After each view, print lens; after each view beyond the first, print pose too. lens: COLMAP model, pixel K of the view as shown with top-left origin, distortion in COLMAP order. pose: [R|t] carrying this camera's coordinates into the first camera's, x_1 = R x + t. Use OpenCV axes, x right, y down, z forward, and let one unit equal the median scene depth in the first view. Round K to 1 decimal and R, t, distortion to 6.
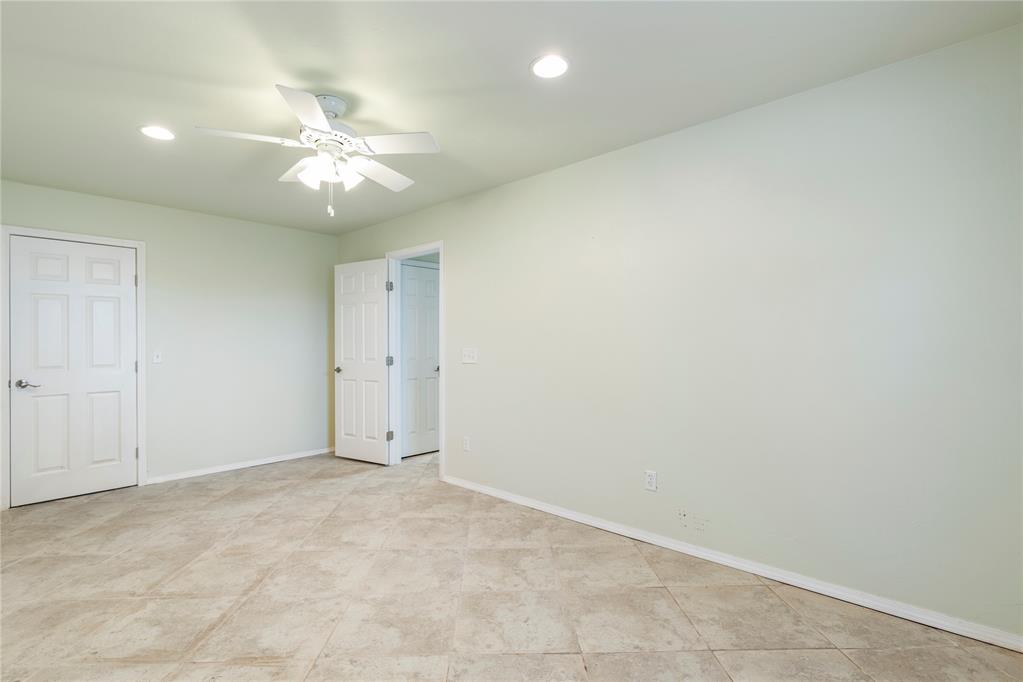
lens RADIAL K [[477.8, 0, 511.9], [0, 477.8, 346.3], [0, 0, 1]] dist [-0.002264, -0.000046]
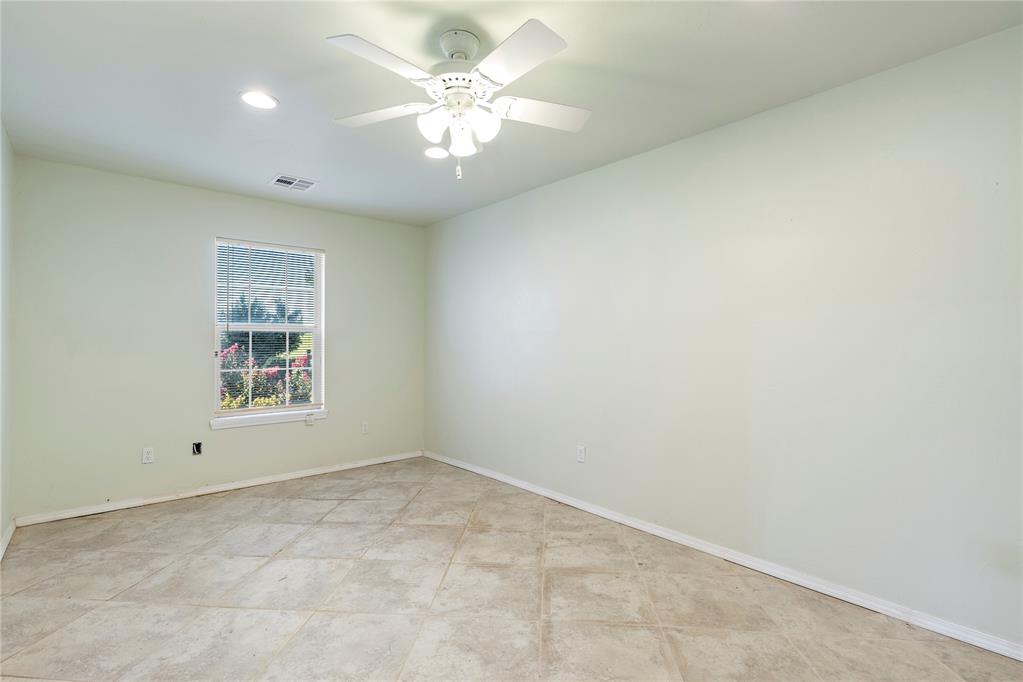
lens RADIAL K [[477.8, 0, 511.3], [0, 477.8, 339.7], [0, 0, 1]] dist [-0.002264, -0.000046]
pose [[-0.993474, 0.006054, 0.113901, -0.620626], [0.004644, 0.999909, -0.012646, 0.003664], [-0.113967, -0.012034, -0.993412, 1.972947]]
